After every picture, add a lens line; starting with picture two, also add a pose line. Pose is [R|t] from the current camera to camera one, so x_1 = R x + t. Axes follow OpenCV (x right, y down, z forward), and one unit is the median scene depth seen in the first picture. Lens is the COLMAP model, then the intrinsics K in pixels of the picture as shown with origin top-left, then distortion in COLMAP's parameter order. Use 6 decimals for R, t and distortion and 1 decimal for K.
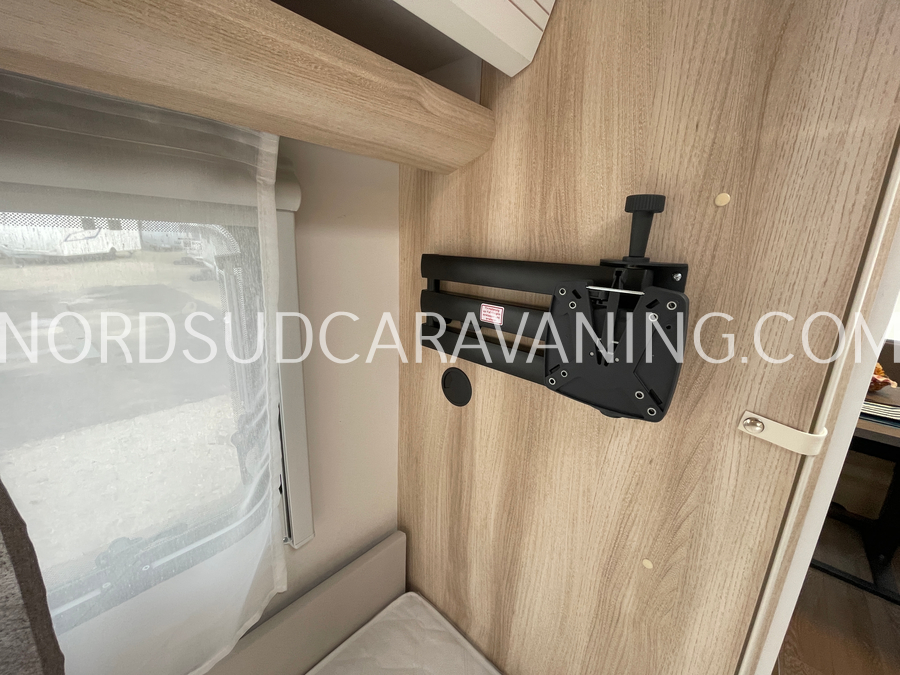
lens RADIAL K [[361.9, 0, 449.9], [0, 361.9, 333.2], [0, 0, 1]] dist [-0.002208, -0.000800]
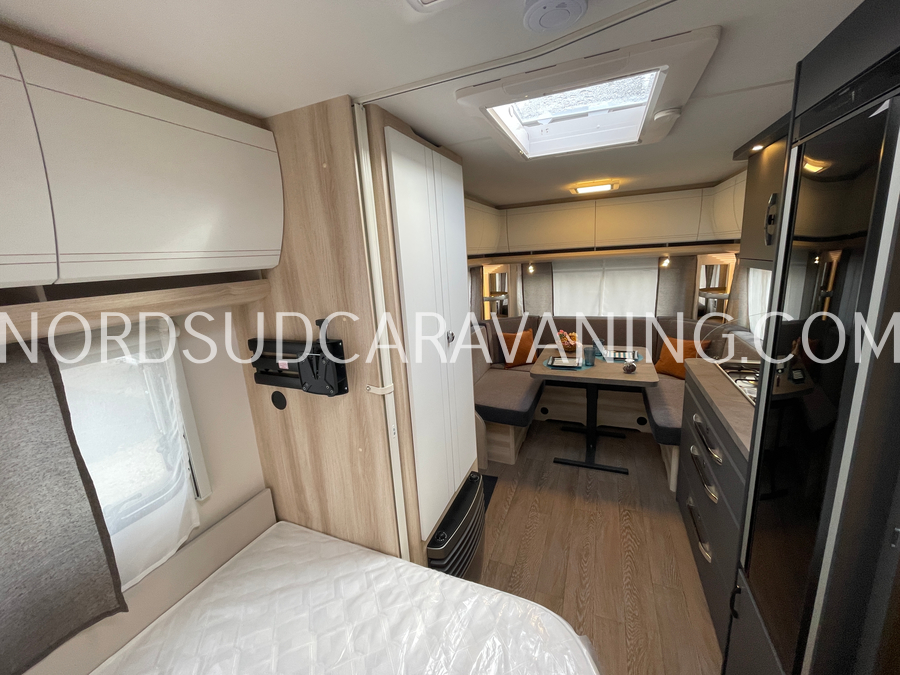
lens RADIAL K [[361.9, 0, 449.9], [0, 361.9, 333.2], [0, 0, 1]] dist [-0.002208, -0.000800]
pose [[0.937112, -0.166668, 0.306665, 0.403213], [0.177430, 0.984106, -0.007344, -0.043698], [-0.300566, 0.061294, 0.951789, -1.406267]]
